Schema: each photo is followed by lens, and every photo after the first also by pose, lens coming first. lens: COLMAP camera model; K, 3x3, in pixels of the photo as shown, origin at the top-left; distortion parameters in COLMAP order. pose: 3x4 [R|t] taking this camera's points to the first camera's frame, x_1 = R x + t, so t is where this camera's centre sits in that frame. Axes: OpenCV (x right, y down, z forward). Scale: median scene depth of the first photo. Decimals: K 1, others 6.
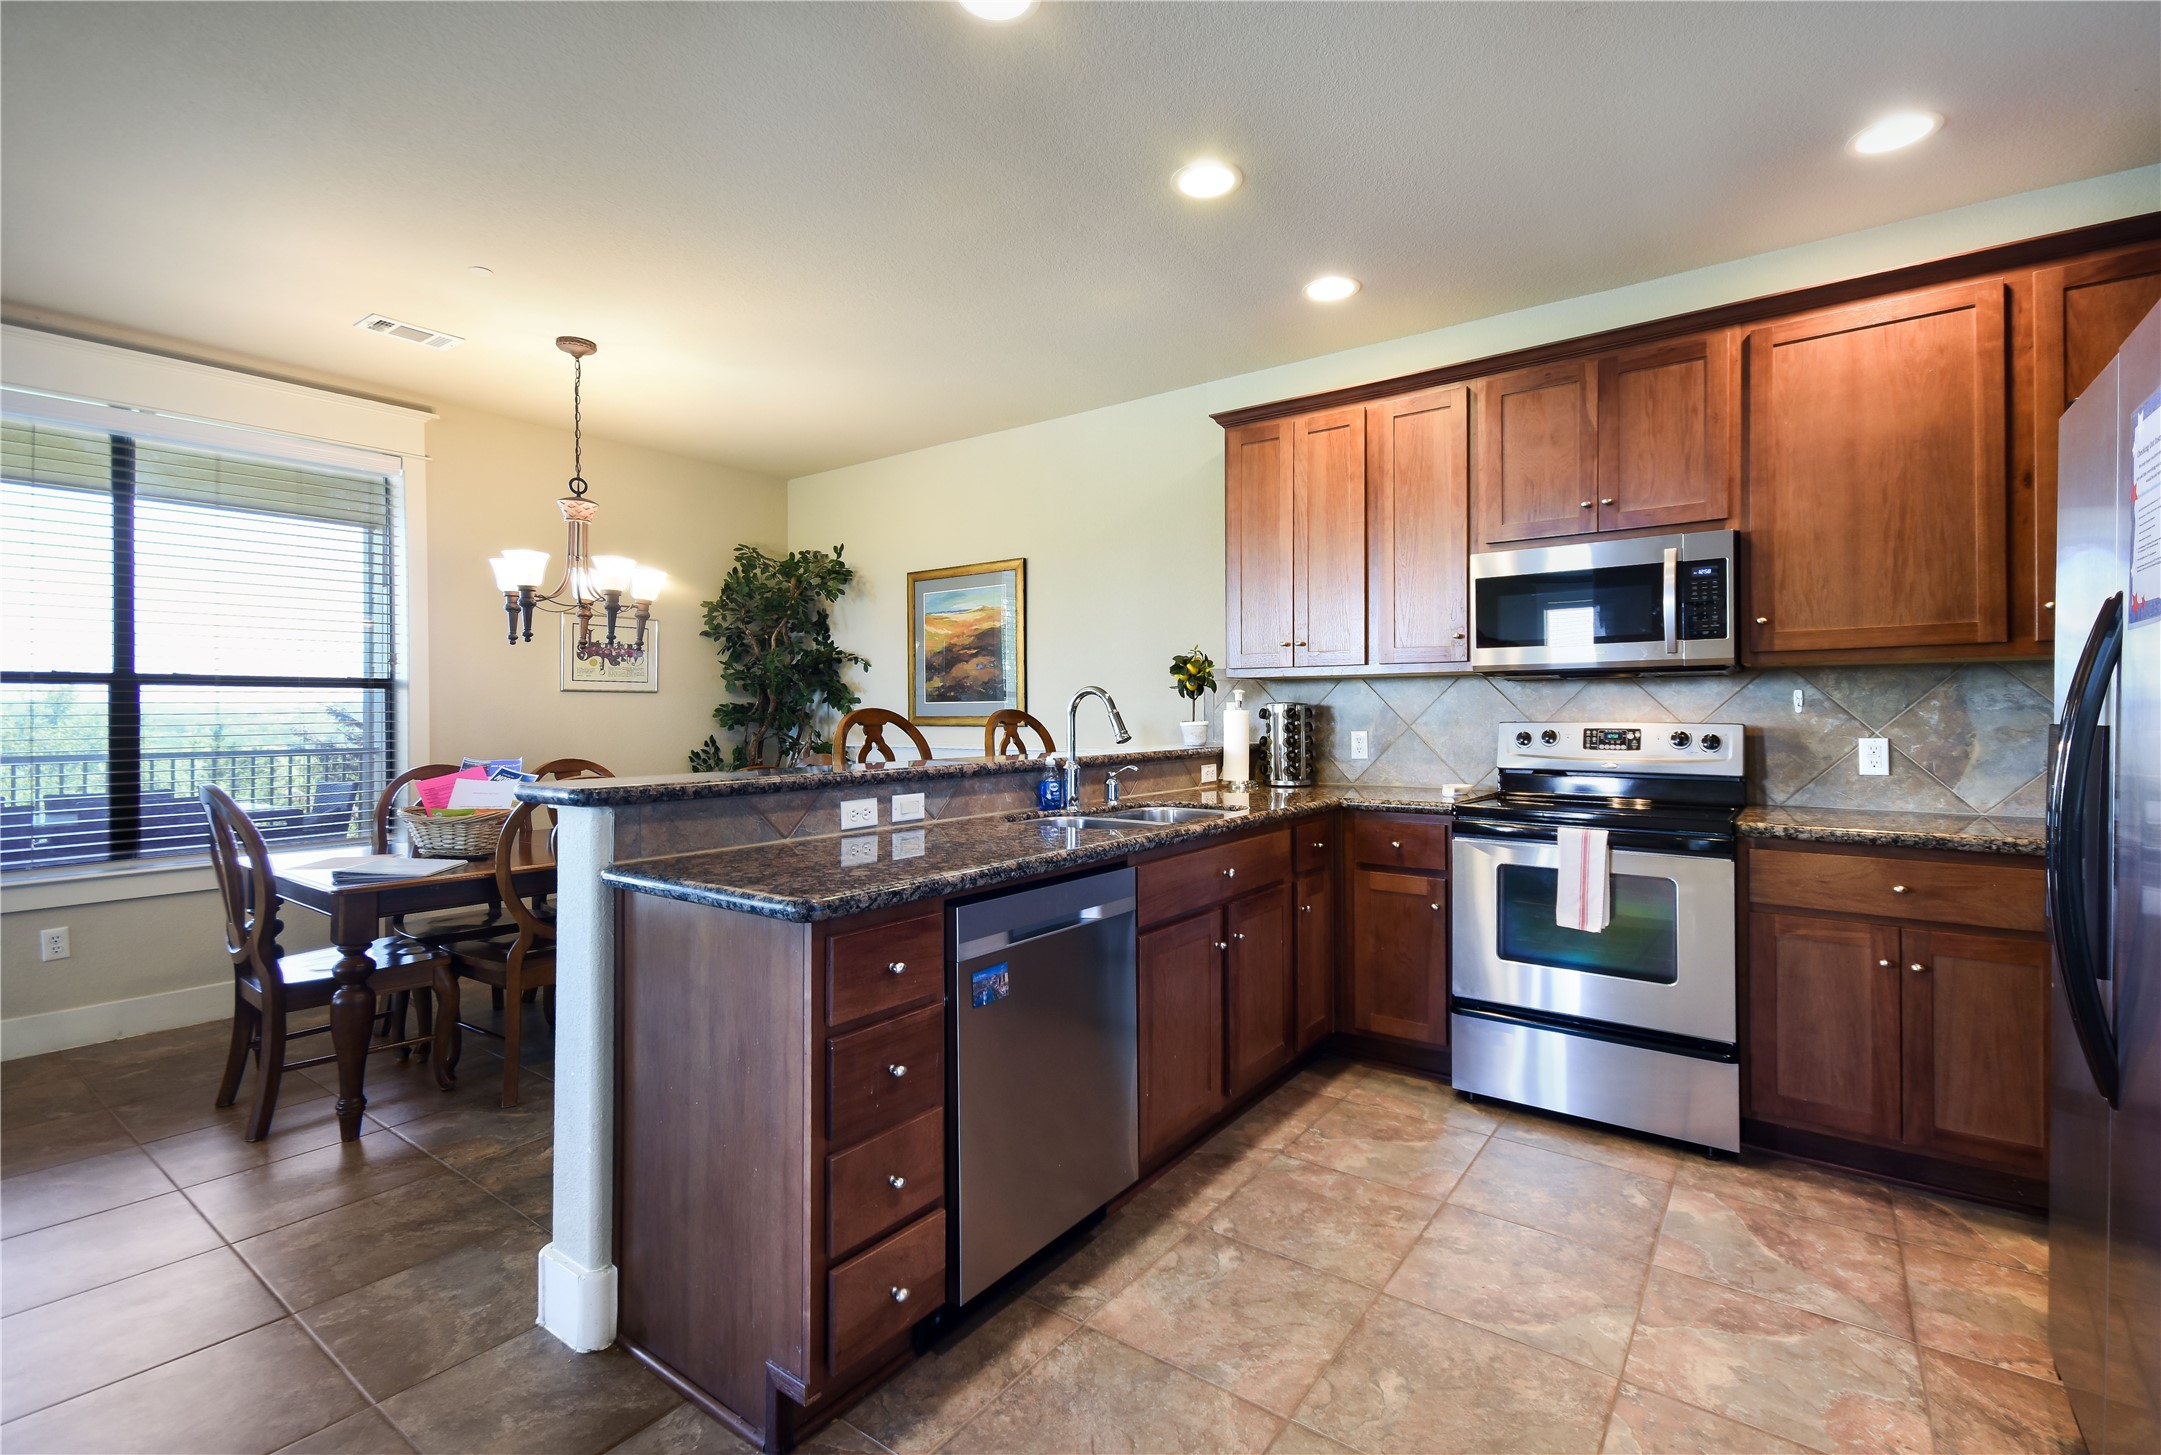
lens RADIAL K [[984.1, 0, 1076.2], [0, 984.1, 717.8], [0, 0, 1]] dist [0.004836, -0.001464]
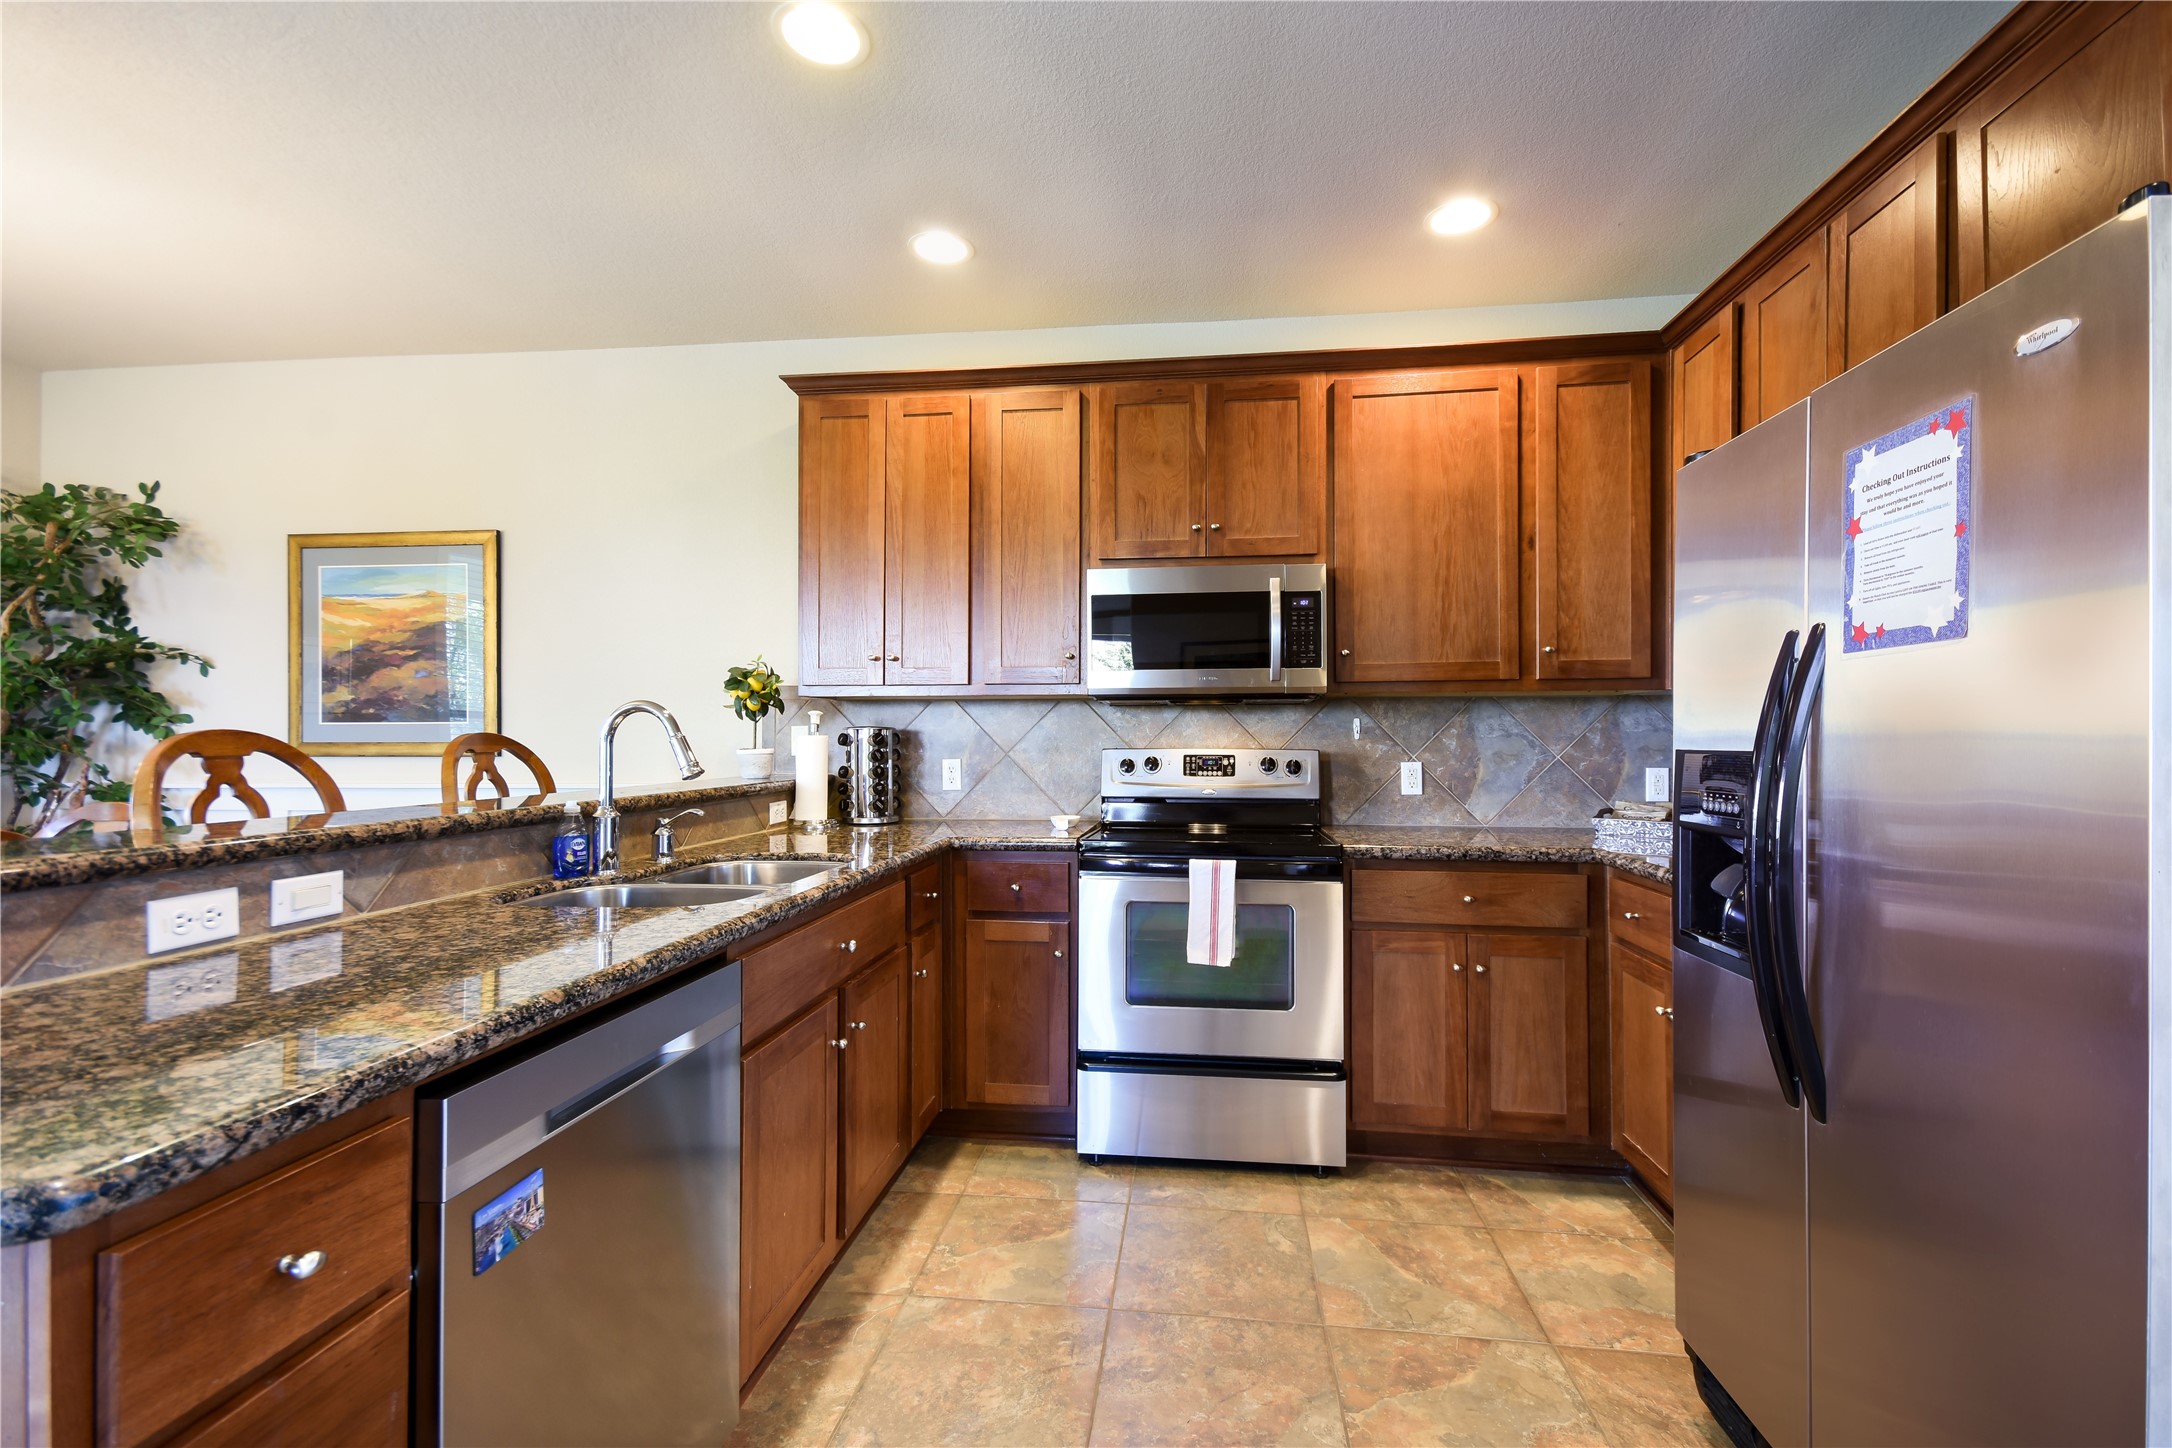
lens RADIAL K [[951.9, 0, 1102.2], [0, 951.9, 729.4], [0, 0, 1]] dist [0.018692, -0.002411]
pose [[0.857065, 0.007358, 0.515155, -0.057321], [0.000577, 0.999884, -0.015242, -0.000192], [-0.515208, 0.013361, 0.856961, 0.245513]]
